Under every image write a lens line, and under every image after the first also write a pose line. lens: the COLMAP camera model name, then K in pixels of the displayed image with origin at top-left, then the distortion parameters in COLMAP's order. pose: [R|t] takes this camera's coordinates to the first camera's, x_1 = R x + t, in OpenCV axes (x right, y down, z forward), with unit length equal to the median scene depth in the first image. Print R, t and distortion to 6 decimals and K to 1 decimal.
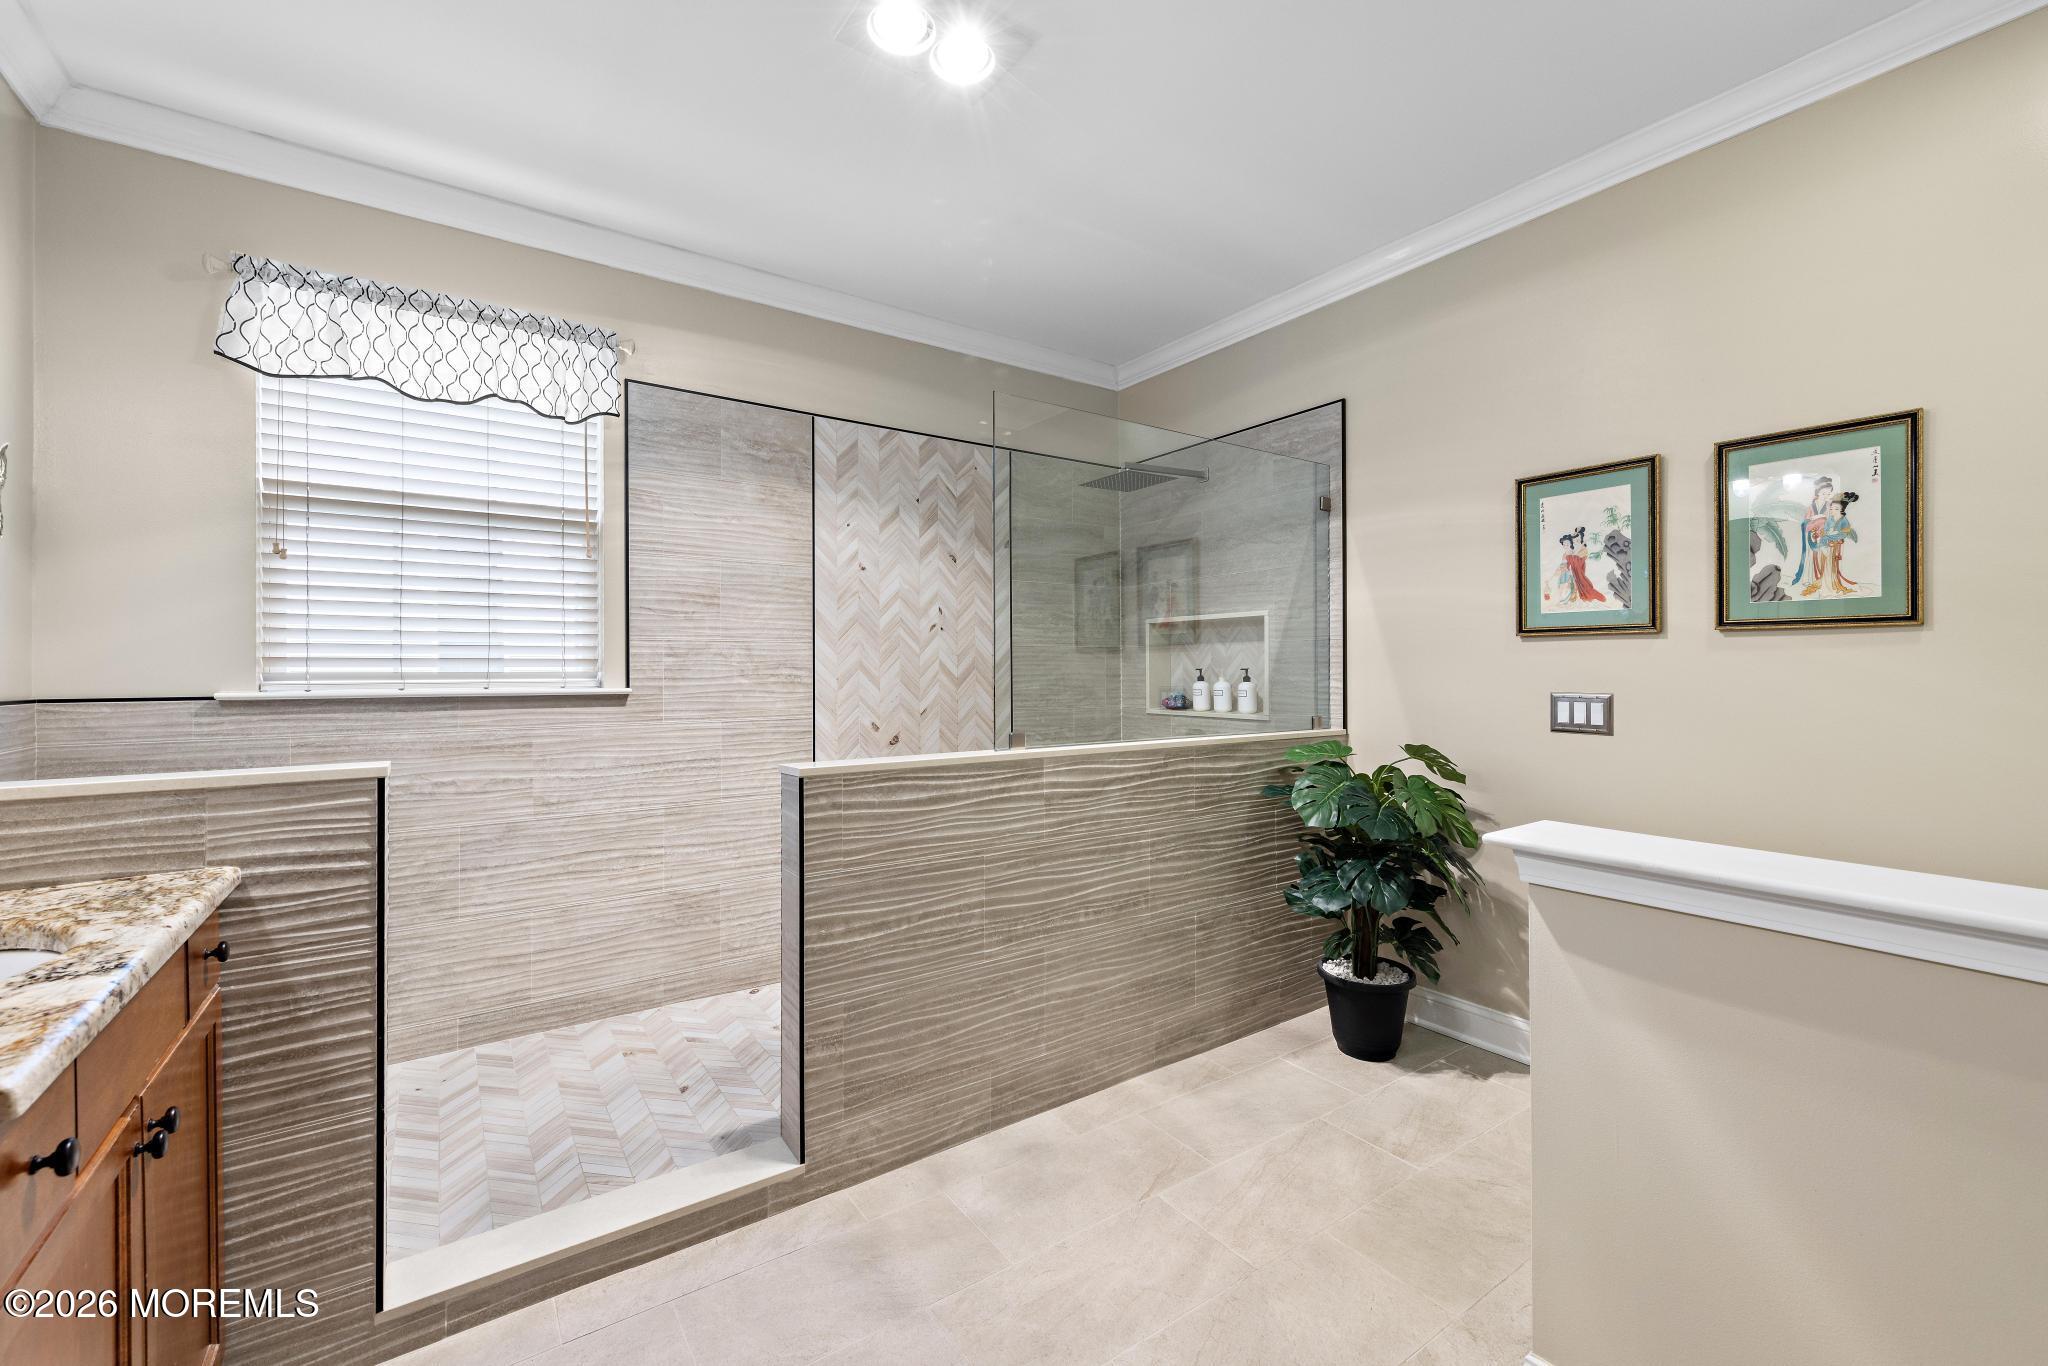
lens RADIAL K [[845.0, 0, 1032.3], [0, 845.0, 665.2], [0, 0, 1]] dist [0.007402, -0.000665]
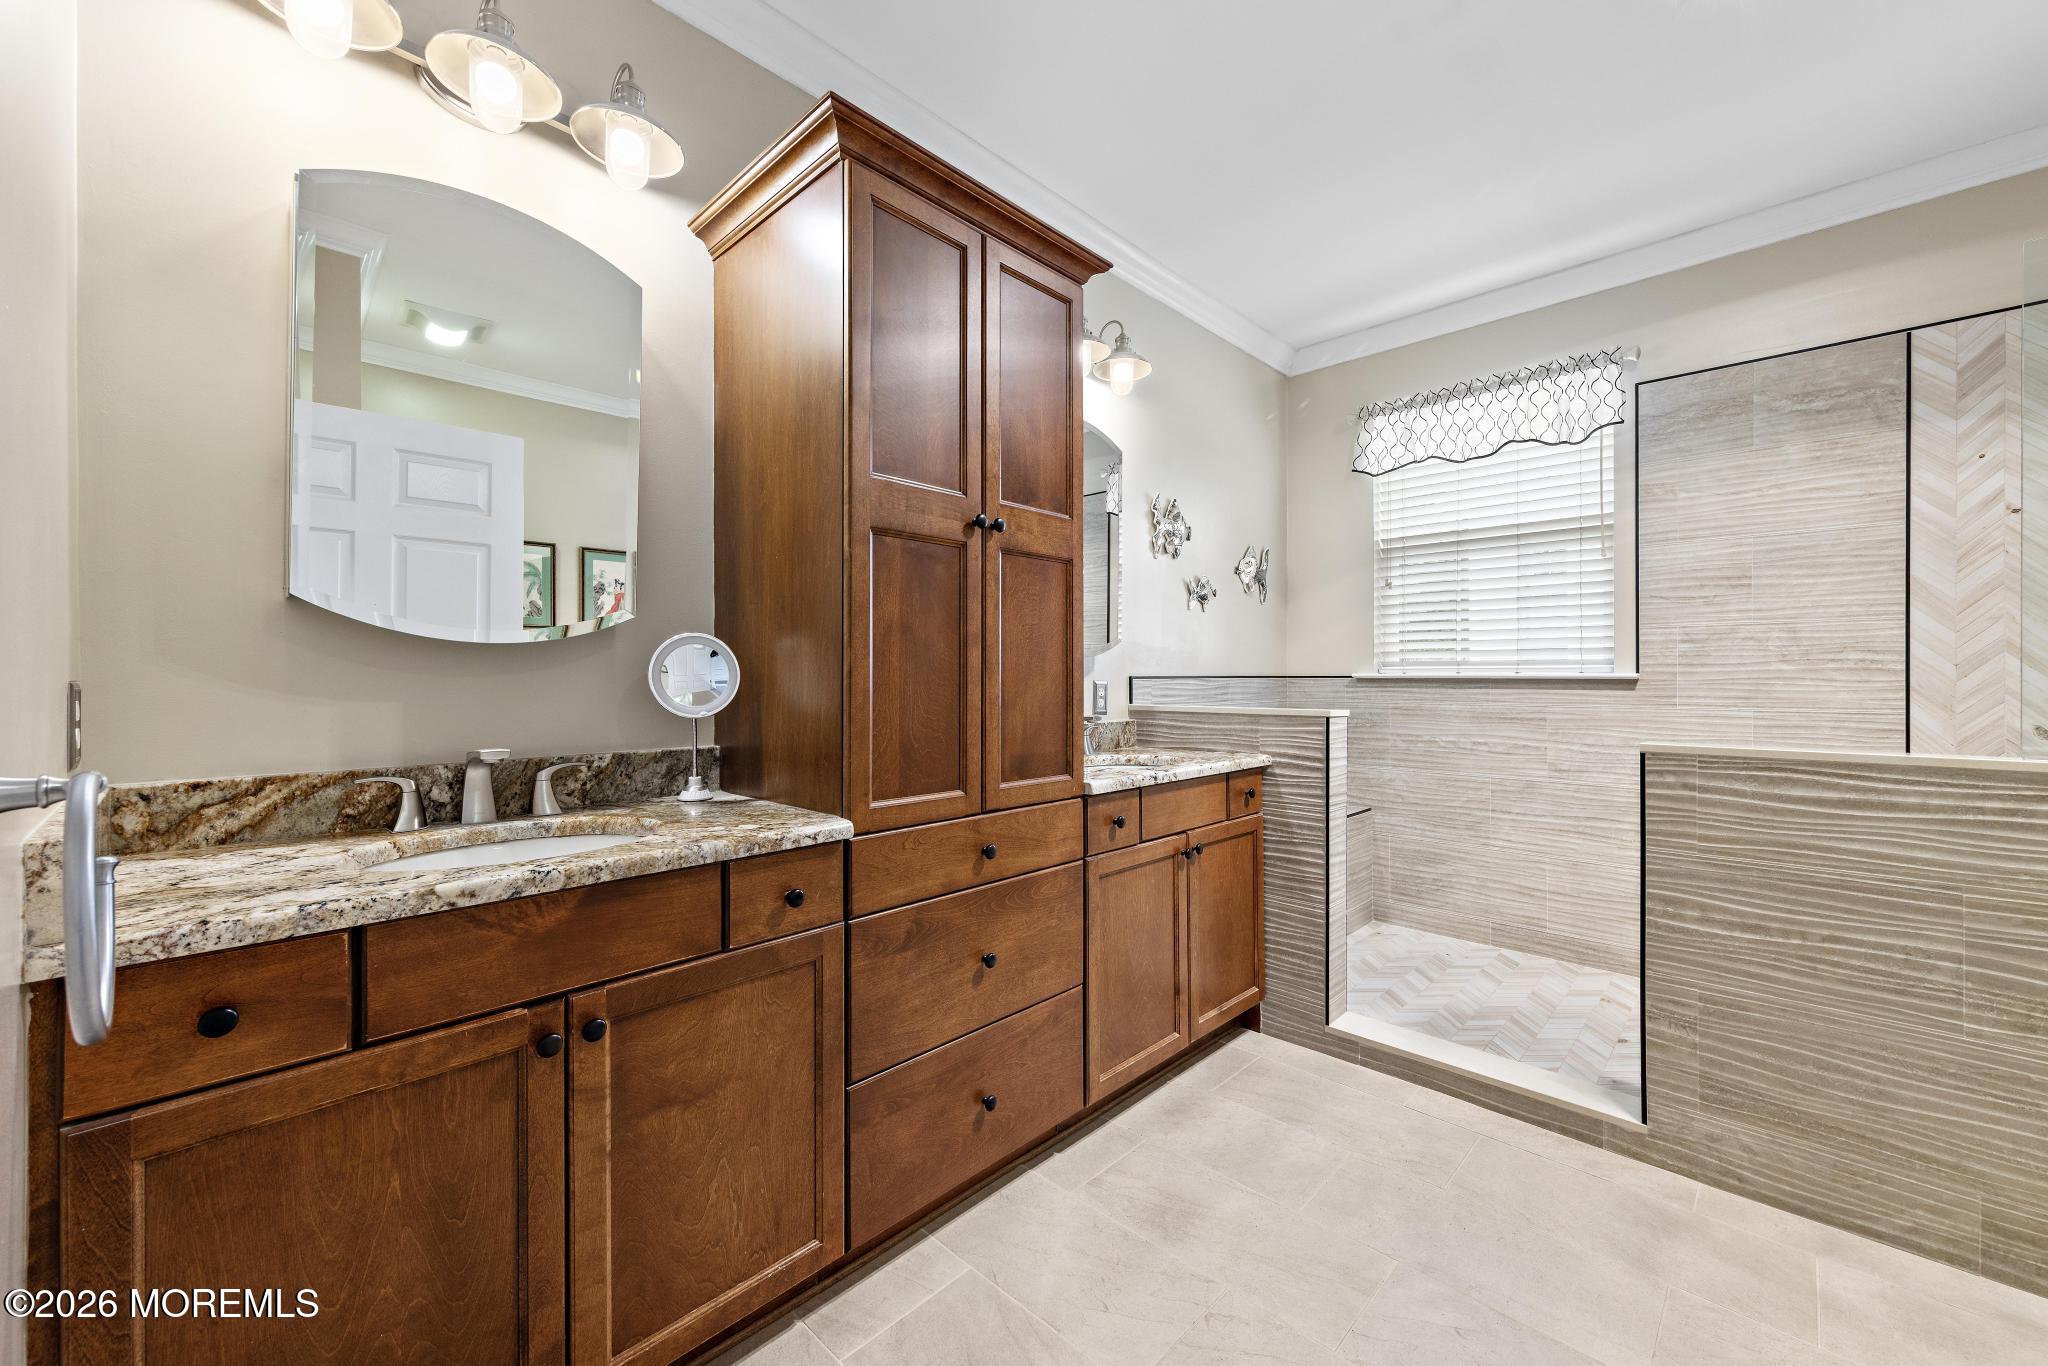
lens RADIAL K [[801.7, 0, 1020.9], [0, 801.7, 679.5], [0, 0, 1]] dist [0.004756, -0.000529]
pose [[0.181284, 0.007716, -0.983401, 0.418072], [0.006749, 0.999936, 0.009090, 0.022298], [0.983408, -0.008285, 0.181220, 0.056806]]
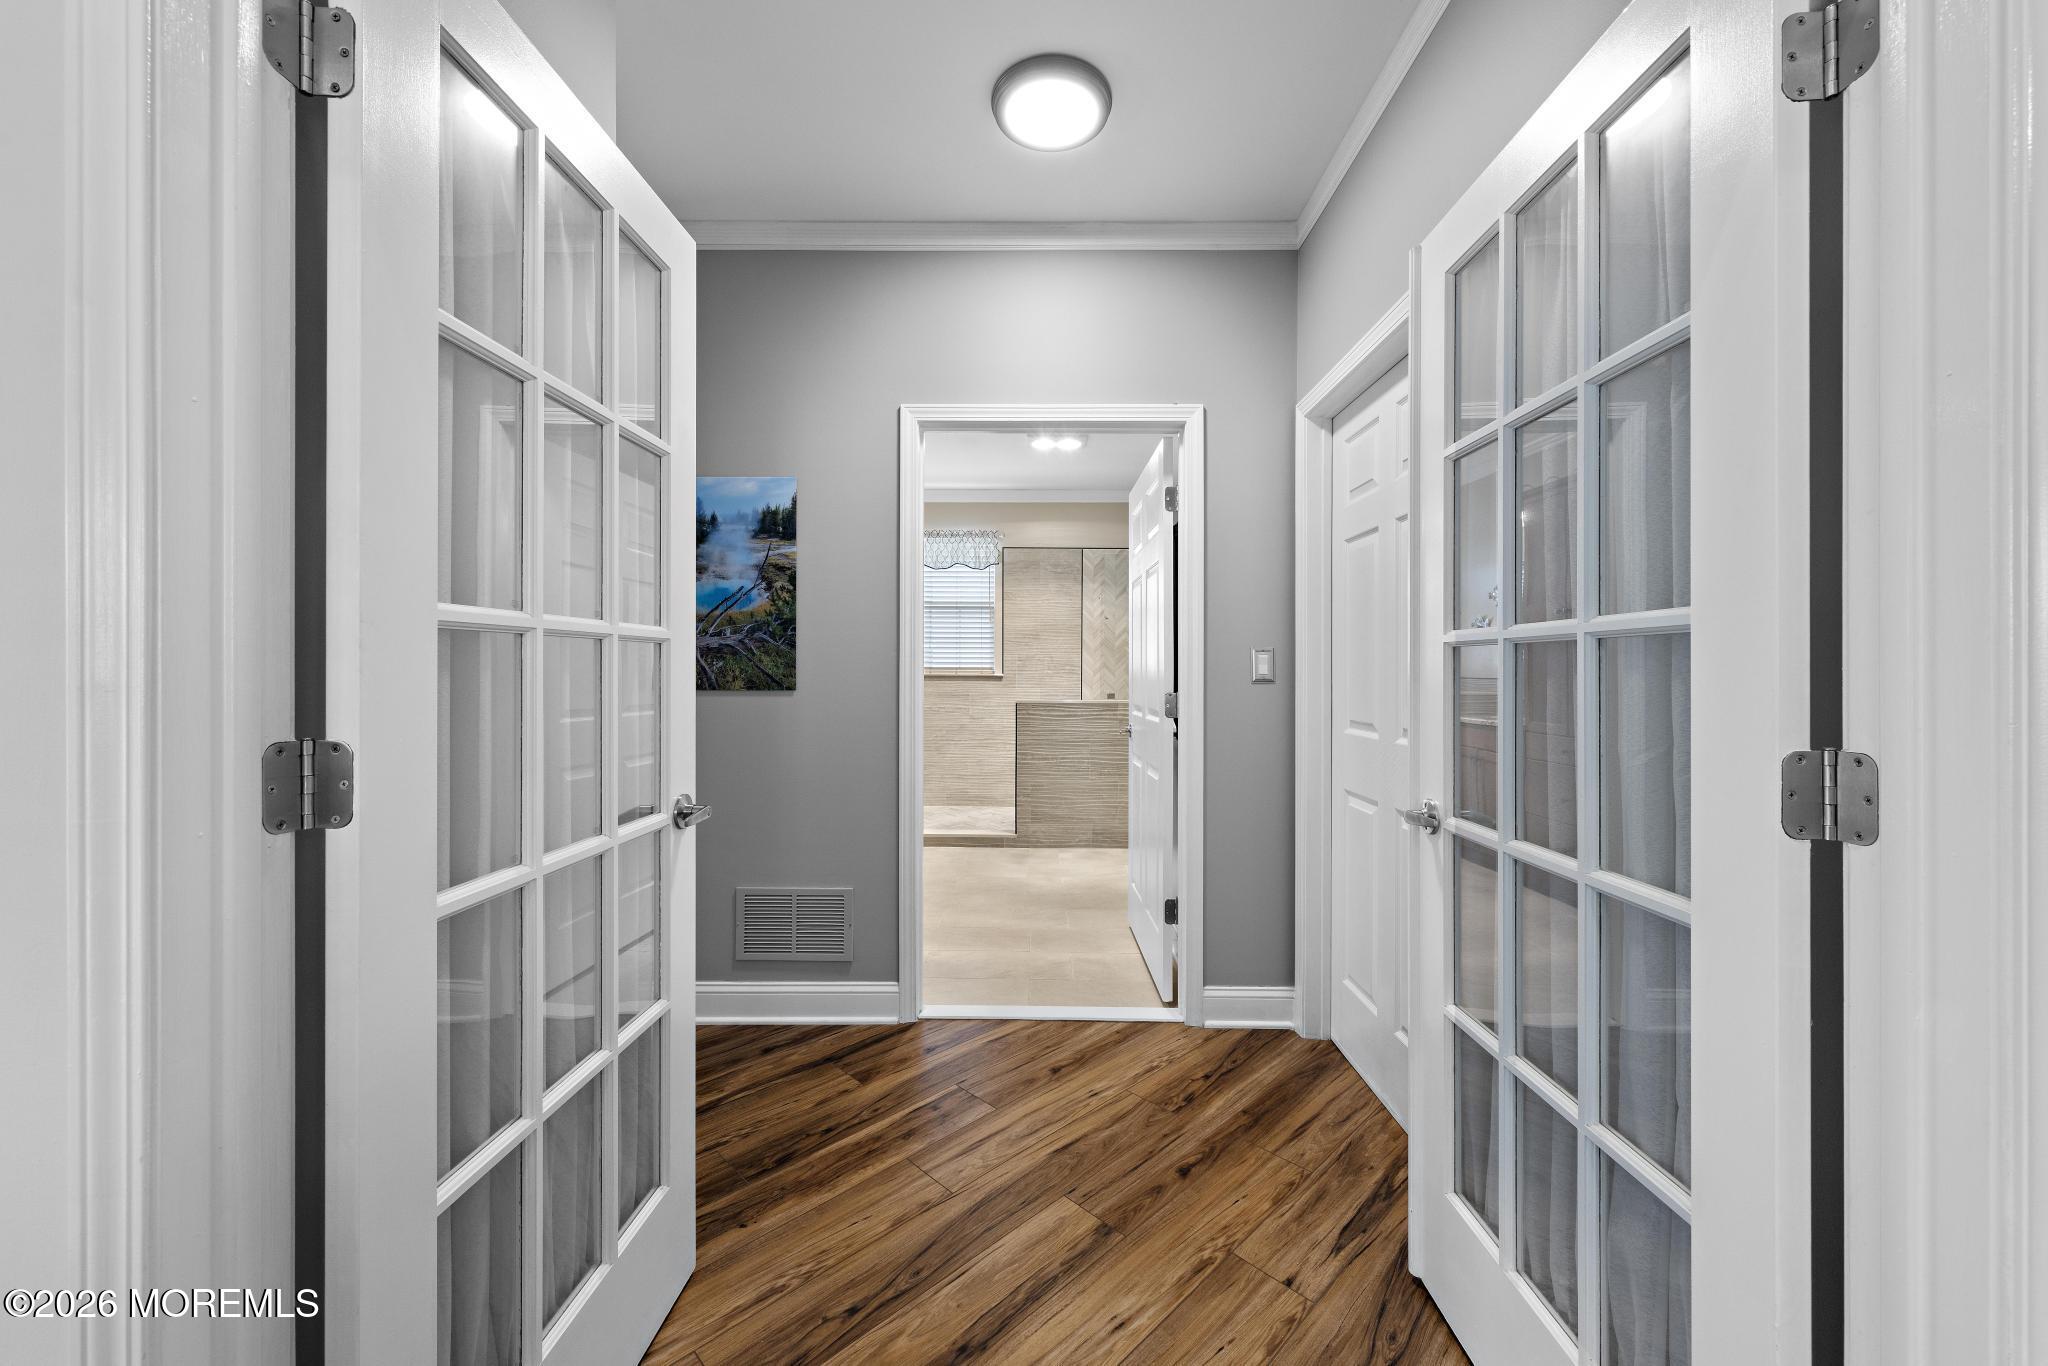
lens RADIAL K [[801.7, 0, 1024.0], [0, 801.7, 673.3], [0, 0, 1]] dist [0.004756, -0.000529]
pose [[0.798748, 0.007624, -0.601617, 1.066457], [-0.004028, 0.999965, 0.007324, 0.008791], [0.601652, -0.003427, 0.798751, -0.899008]]
